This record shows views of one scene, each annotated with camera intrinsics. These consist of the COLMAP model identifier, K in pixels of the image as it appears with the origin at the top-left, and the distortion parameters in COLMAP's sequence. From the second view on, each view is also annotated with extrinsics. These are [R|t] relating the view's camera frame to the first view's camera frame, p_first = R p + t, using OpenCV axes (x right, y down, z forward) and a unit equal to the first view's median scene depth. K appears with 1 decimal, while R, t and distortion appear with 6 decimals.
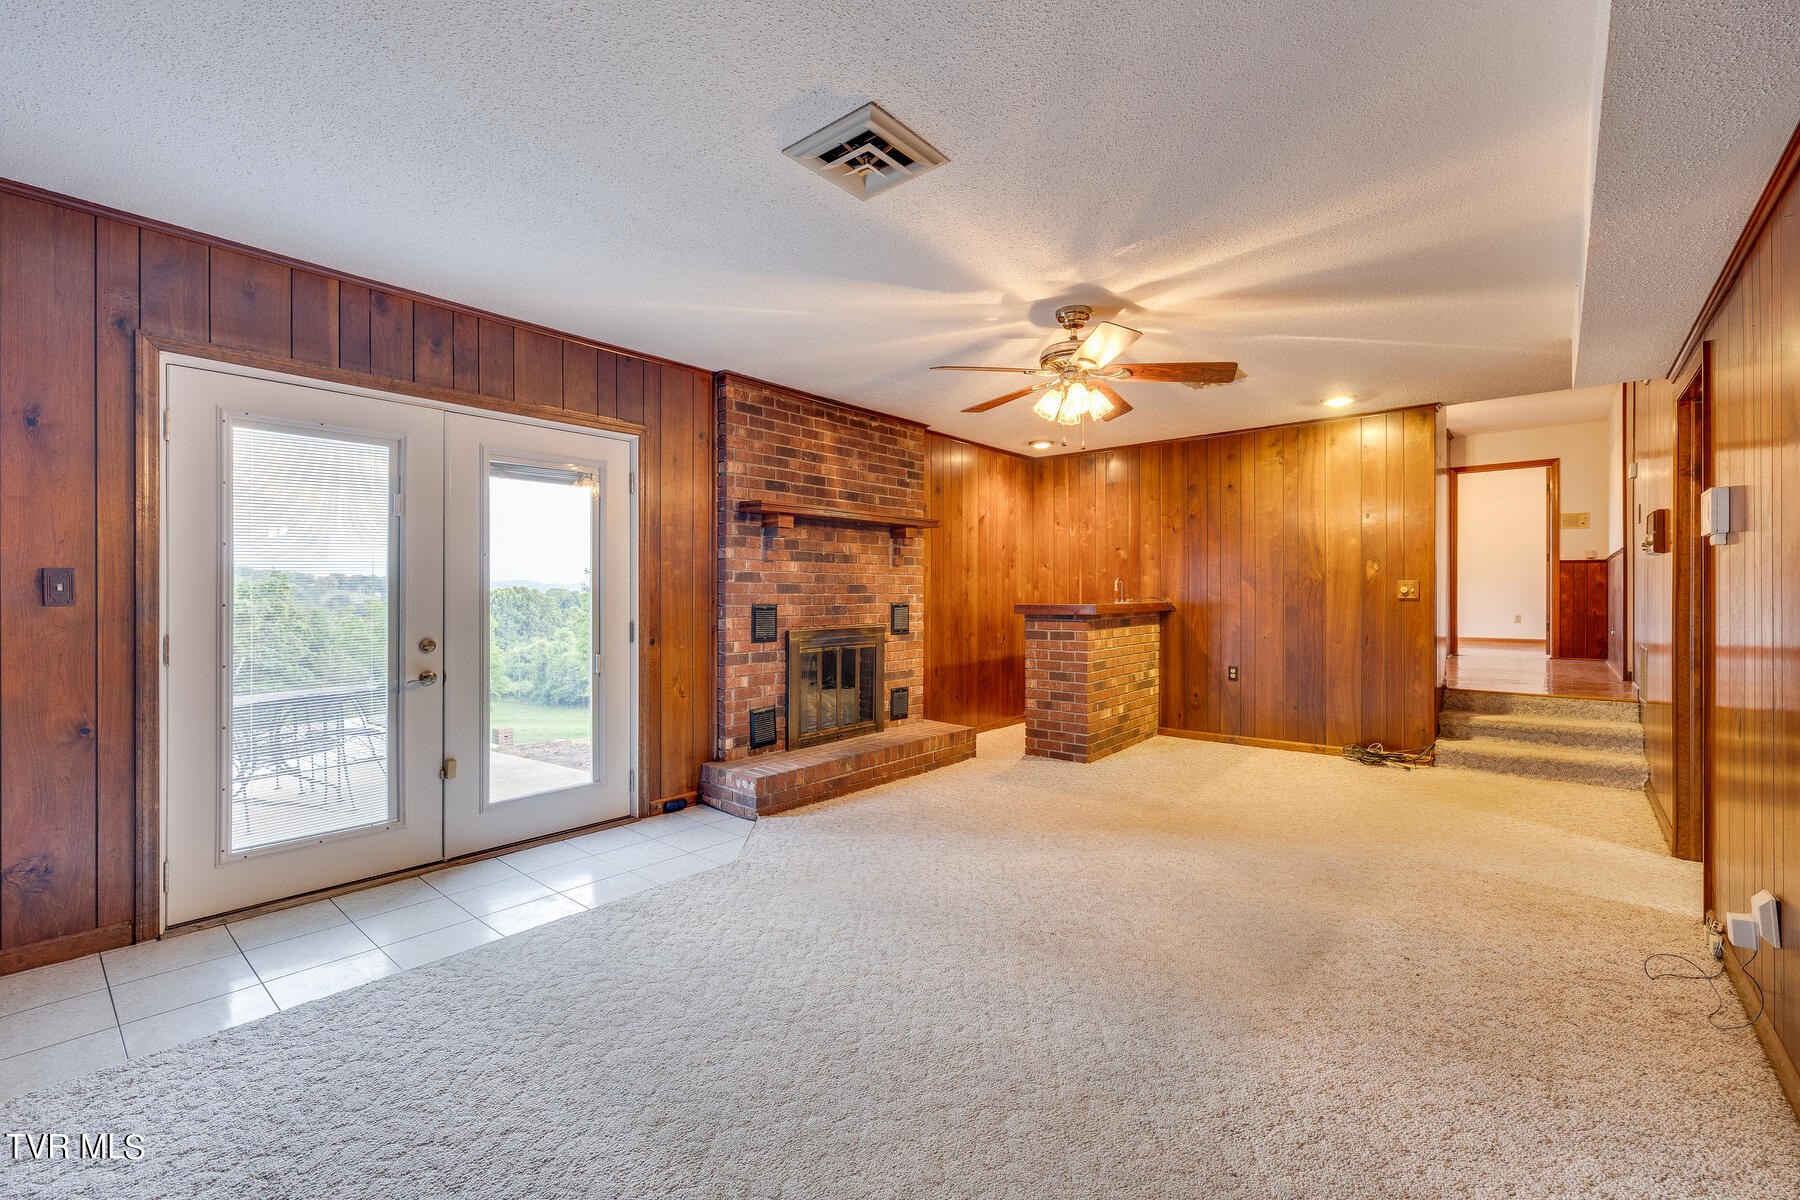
lens RADIAL K [[770.6, 0, 894.6], [0, 770.6, 593.8], [0, 0, 1]] dist [0.003148, 0.000037]
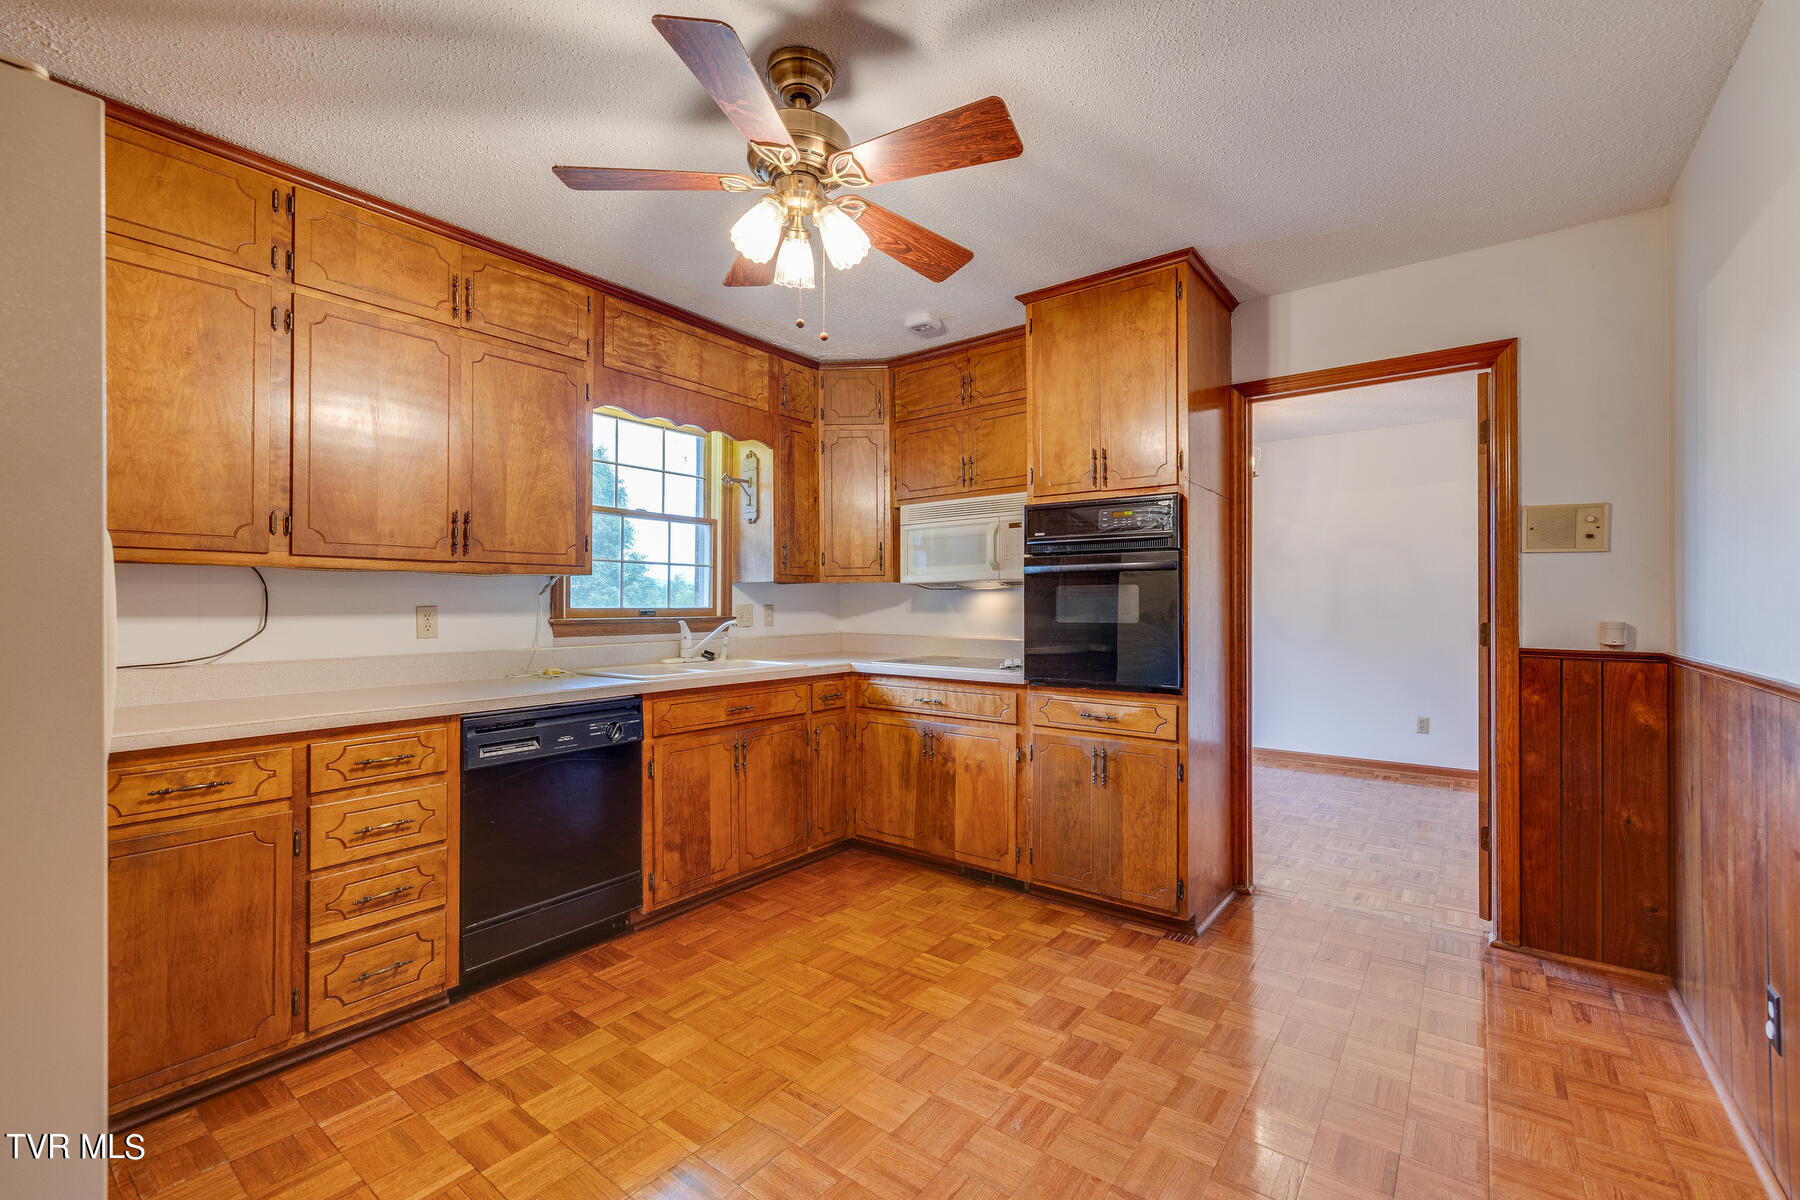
lens RADIAL K [[770.6, 0, 908.1], [0, 770.6, 600.6], [0, 0, 1]] dist [0.003148, 0.000037]
pose [[0.997260, 0.005339, 0.073783, 0.576514], [-0.004161, 0.999862, -0.016114, -0.057464], [-0.073859, 0.015763, 0.997144, 0.690340]]
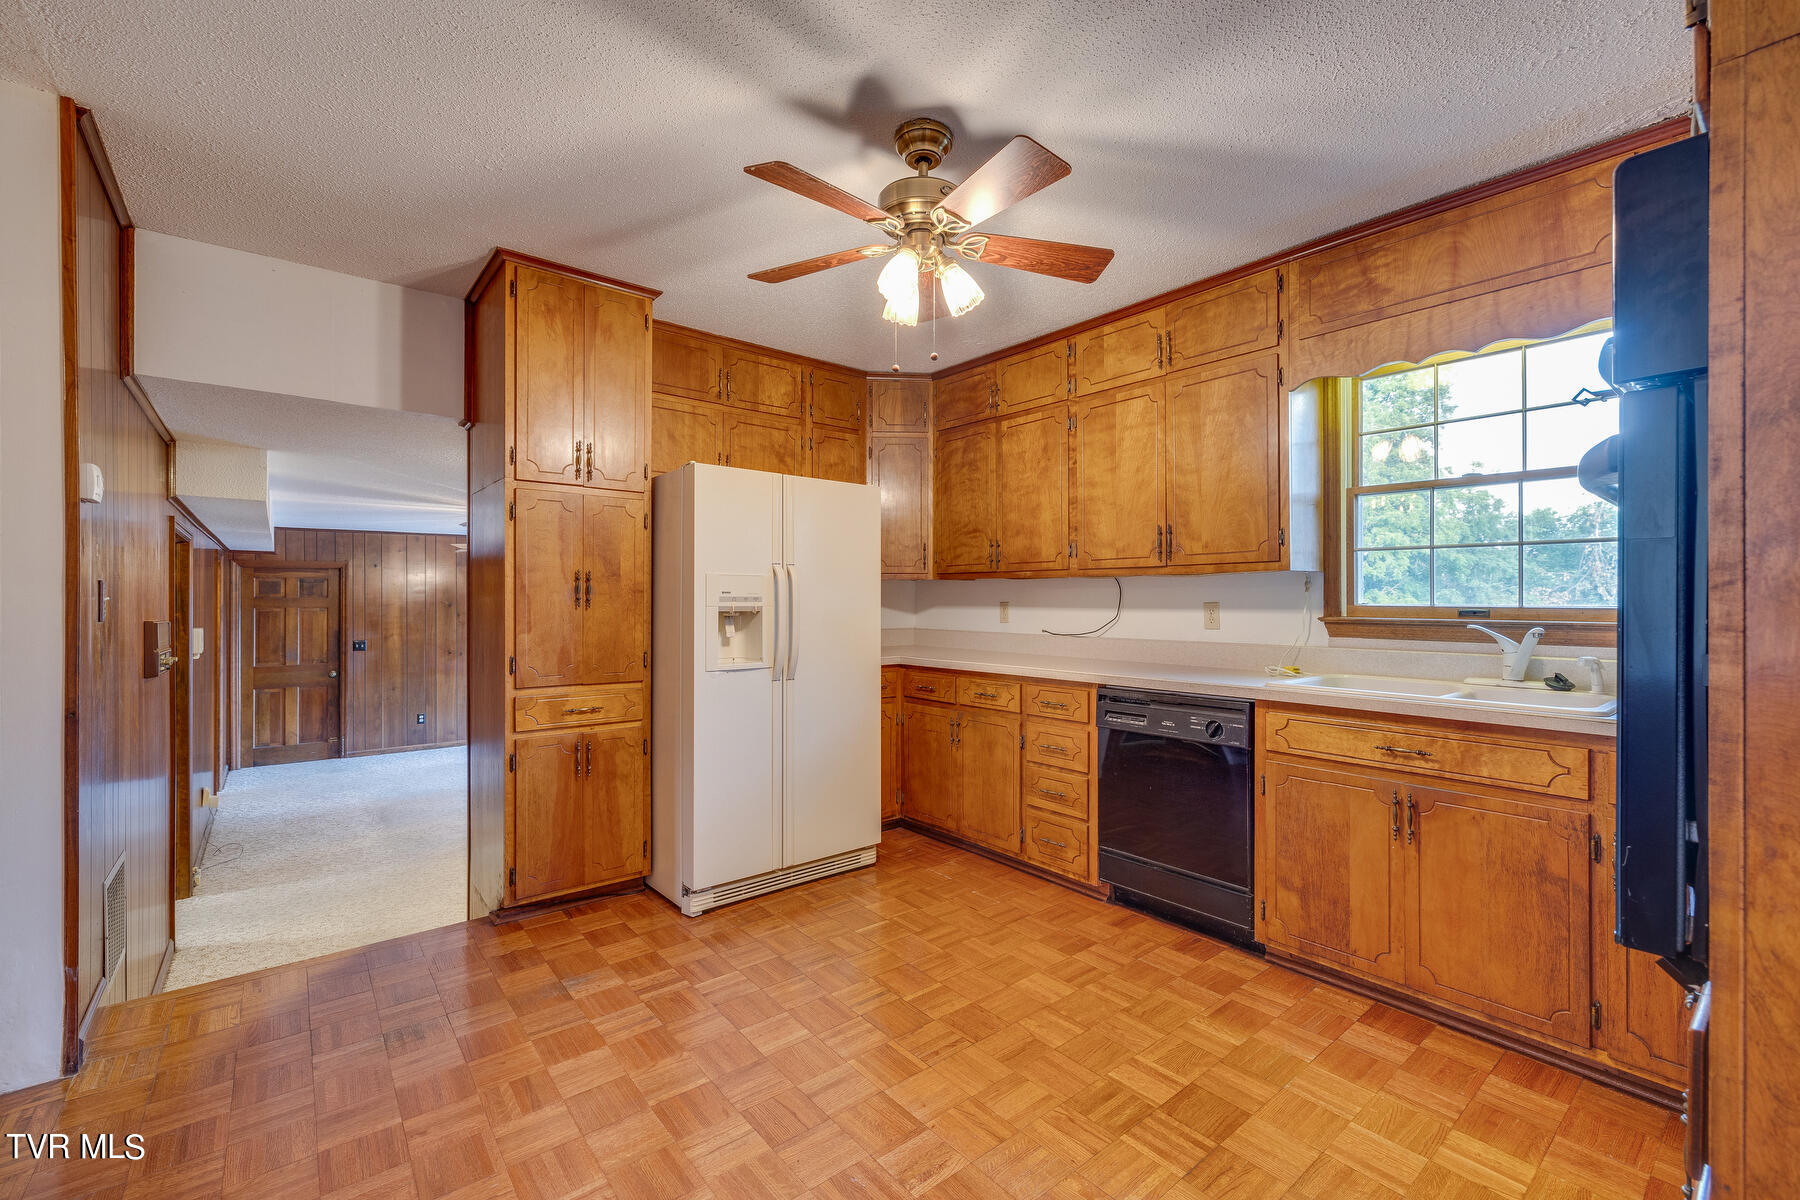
lens RADIAL K [[770.6, 0, 906.0], [0, 770.6, 600.3], [0, 0, 1]] dist [0.003148, 0.000037]
pose [[-0.174981, 0.009482, -0.984526, 1.192263], [-0.008636, 0.999900, 0.011165, -0.073739], [0.984534, 0.010456, -0.174882, 1.369230]]
